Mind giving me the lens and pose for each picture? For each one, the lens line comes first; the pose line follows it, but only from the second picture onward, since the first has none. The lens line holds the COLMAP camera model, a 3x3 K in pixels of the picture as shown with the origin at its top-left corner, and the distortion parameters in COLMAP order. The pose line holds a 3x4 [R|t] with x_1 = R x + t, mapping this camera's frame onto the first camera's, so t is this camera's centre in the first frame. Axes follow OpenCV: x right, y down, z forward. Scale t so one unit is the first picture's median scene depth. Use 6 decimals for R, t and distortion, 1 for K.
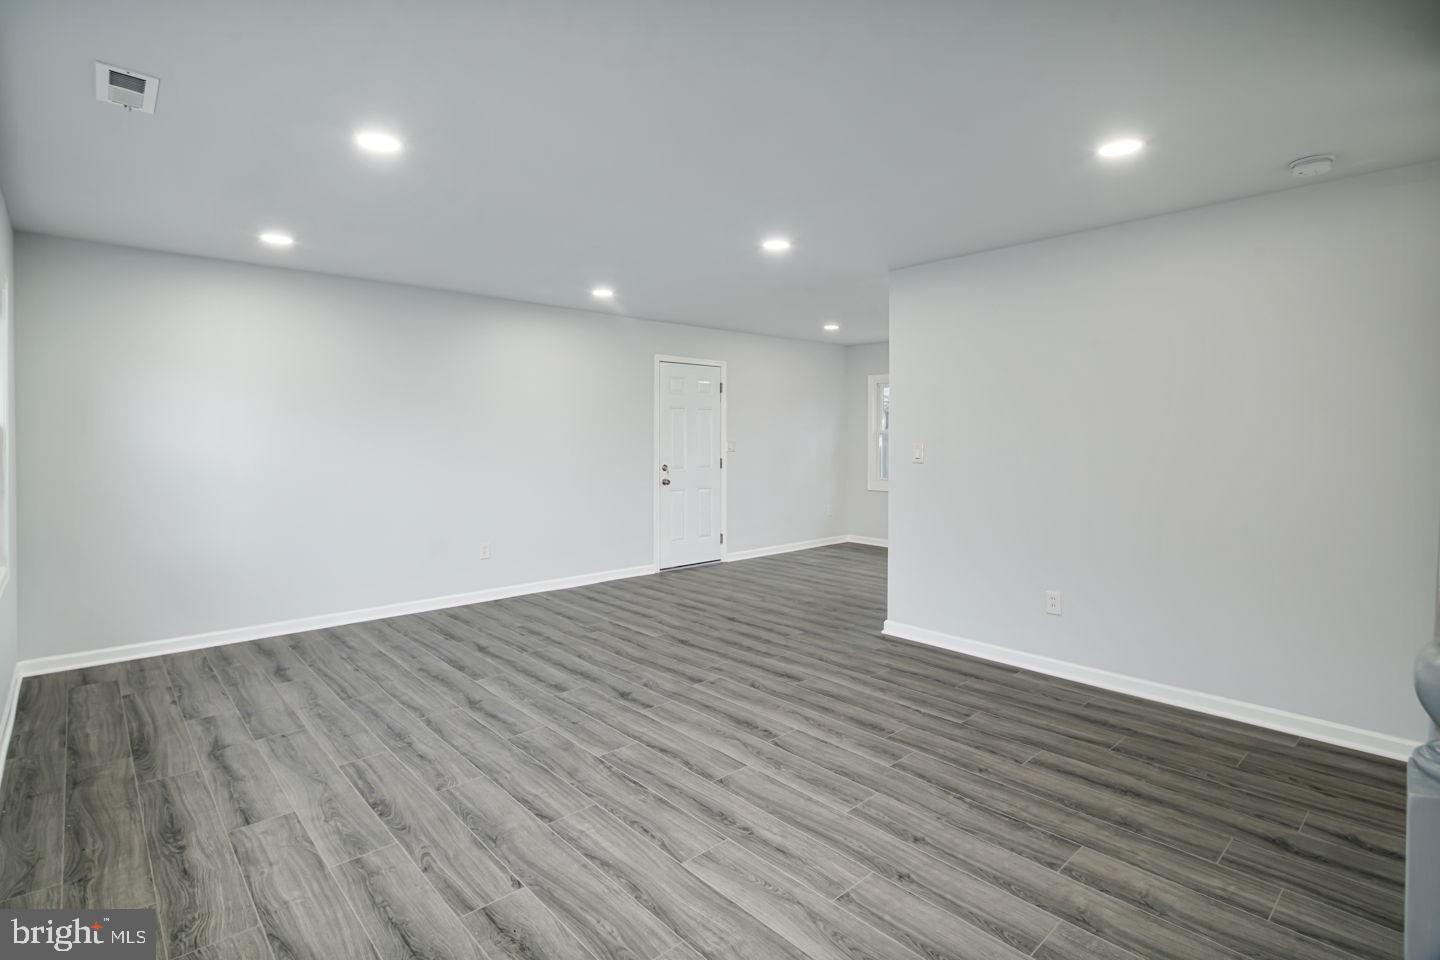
lens RADIAL K [[700.3, 0, 708.0], [0, 700.3, 440.8], [0, 0, 1]] dist [0.003258, -0.000213]
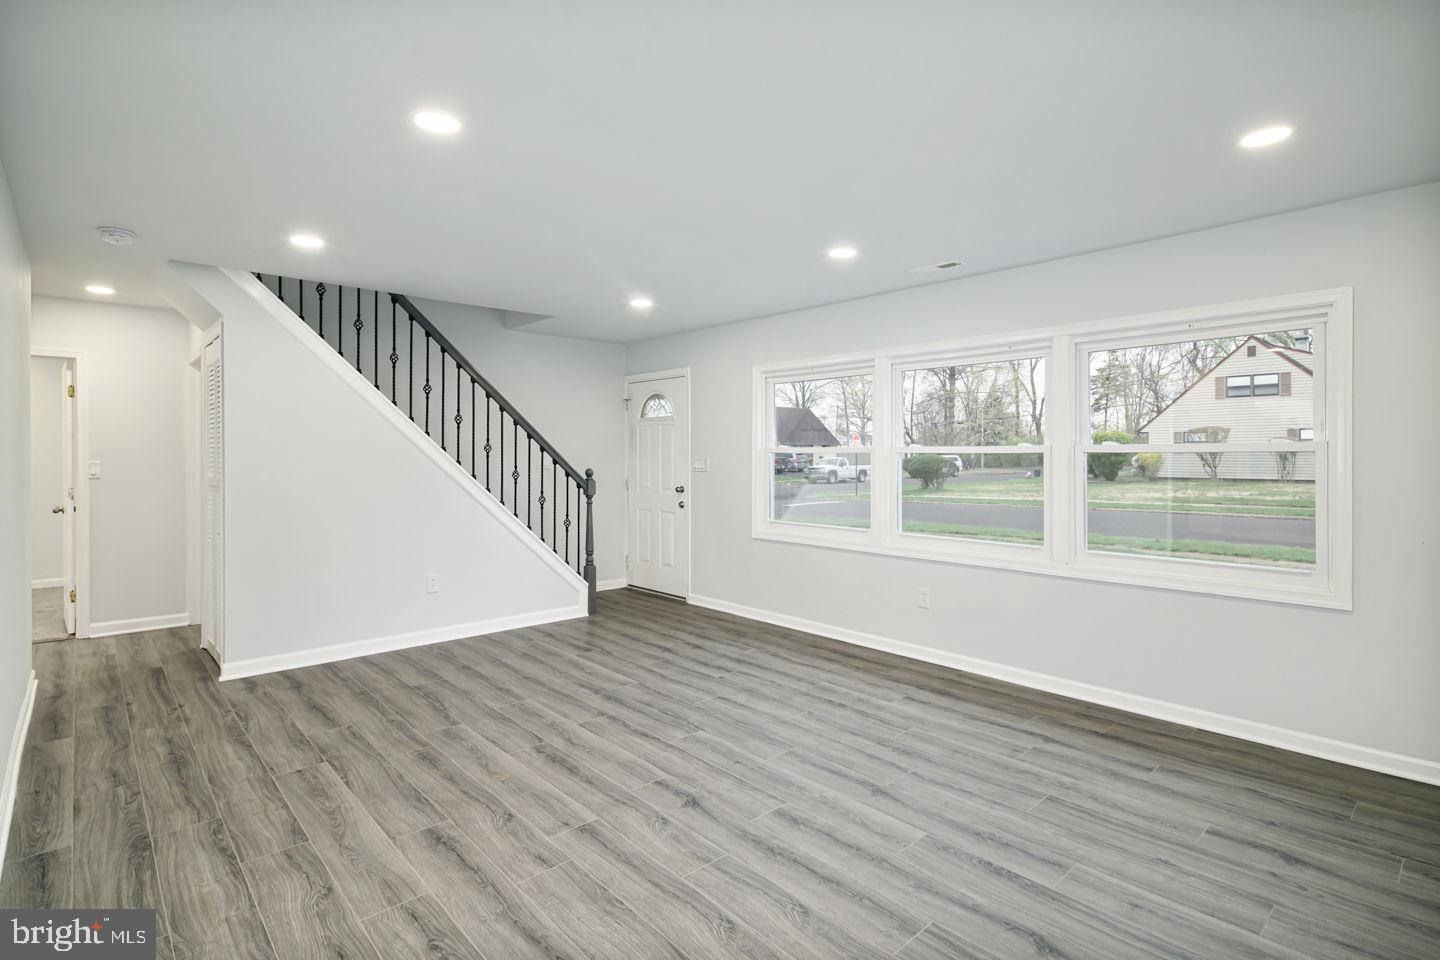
lens RADIAL K [[702.6, 0, 709.6], [0, 702.6, 454.1], [0, 0, 1]] dist [0.003549, -0.000774]
pose [[-0.999999, -0.000512, -0.000872, -0.159219], [-0.000523, 0.999930, 0.011862, -0.021593], [0.000866, 0.011863, -0.999929, 2.027933]]
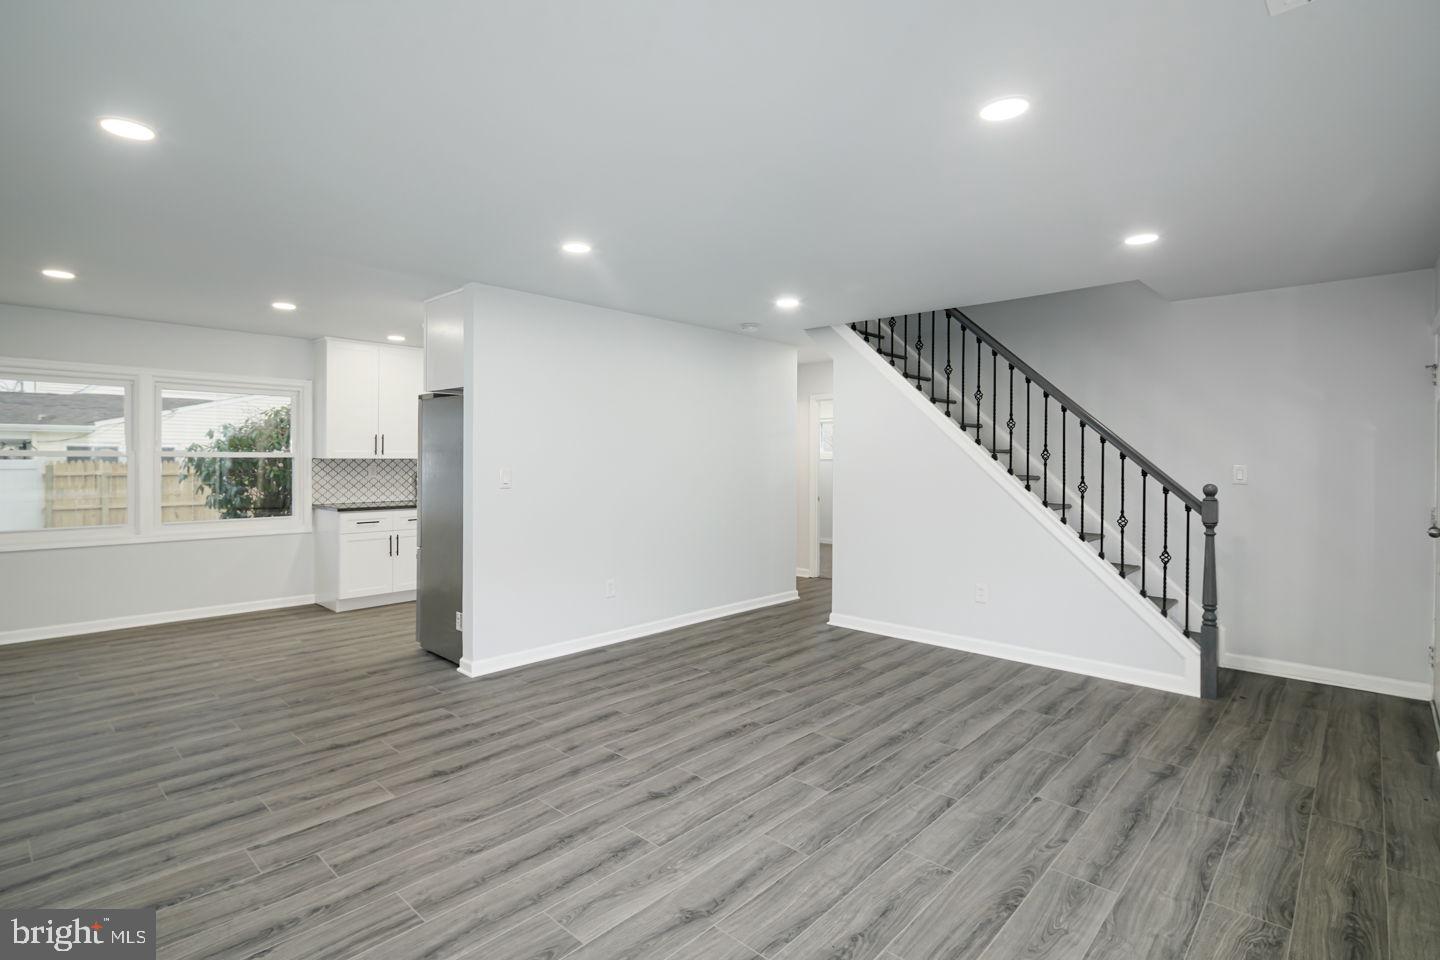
lens RADIAL K [[702.6, 0, 709.6], [0, 702.6, 454.1], [0, 0, 1]] dist [0.003549, -0.000774]
pose [[-0.084537, 0.005094, 0.996407, -1.051599], [0.006045, 0.999971, -0.004599, -0.015782], [-0.996402, 0.005635, -0.084565, 1.167496]]
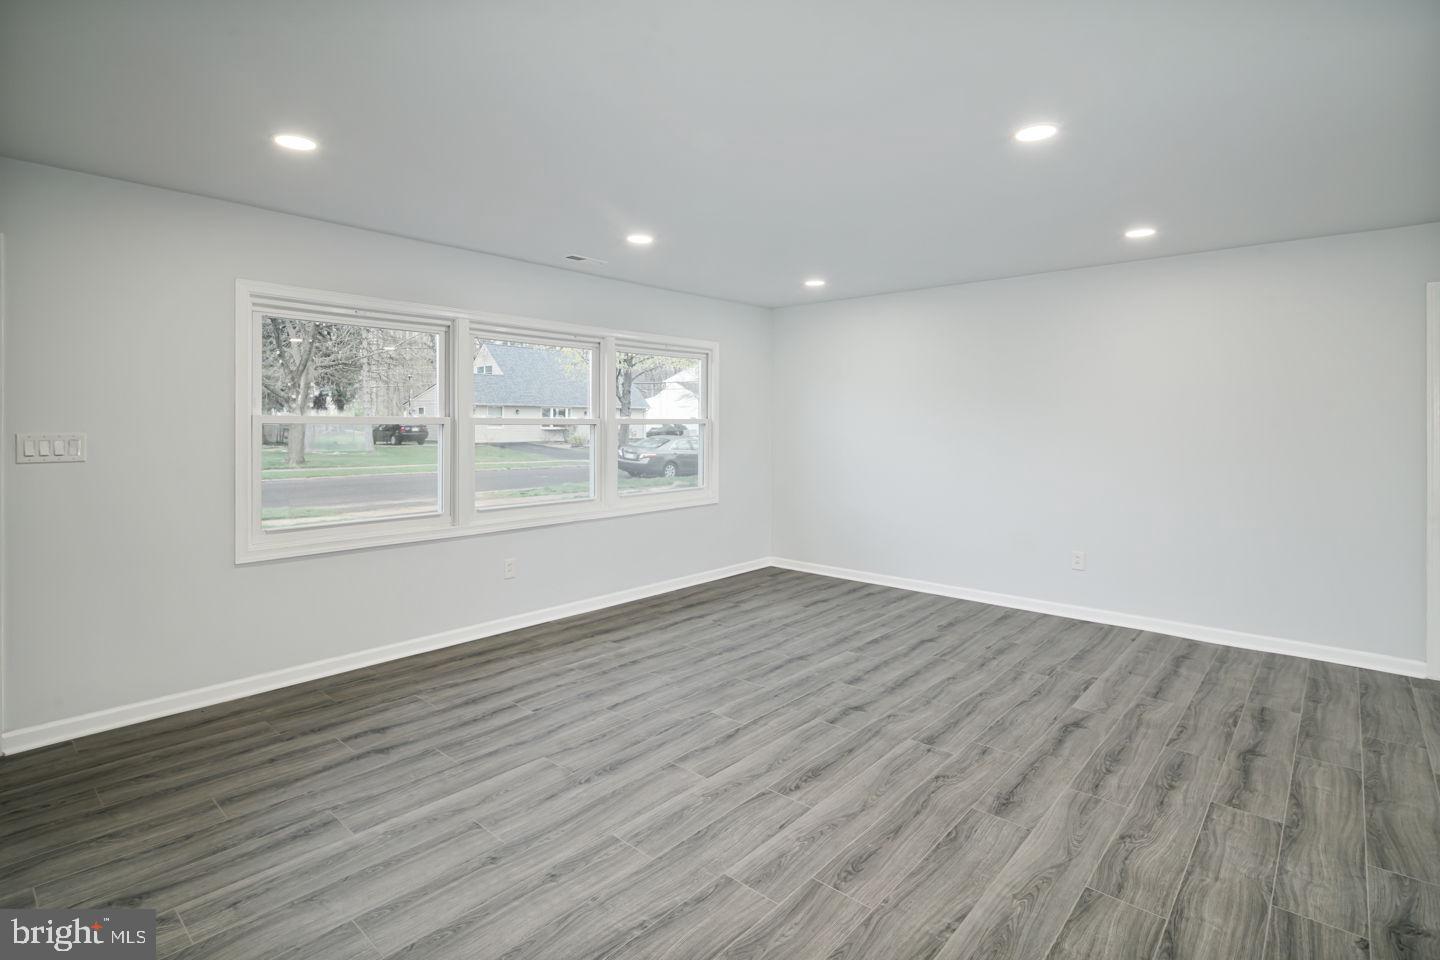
lens RADIAL K [[702.6, 0, 709.6], [0, 702.6, 454.1], [0, 0, 1]] dist [0.003549, -0.000774]
pose [[0.105040, 0.043003, -0.993538, 0.891215], [-0.012472, 0.999043, 0.041922, -0.010991], [0.994390, 0.007988, 0.105476, 0.820161]]
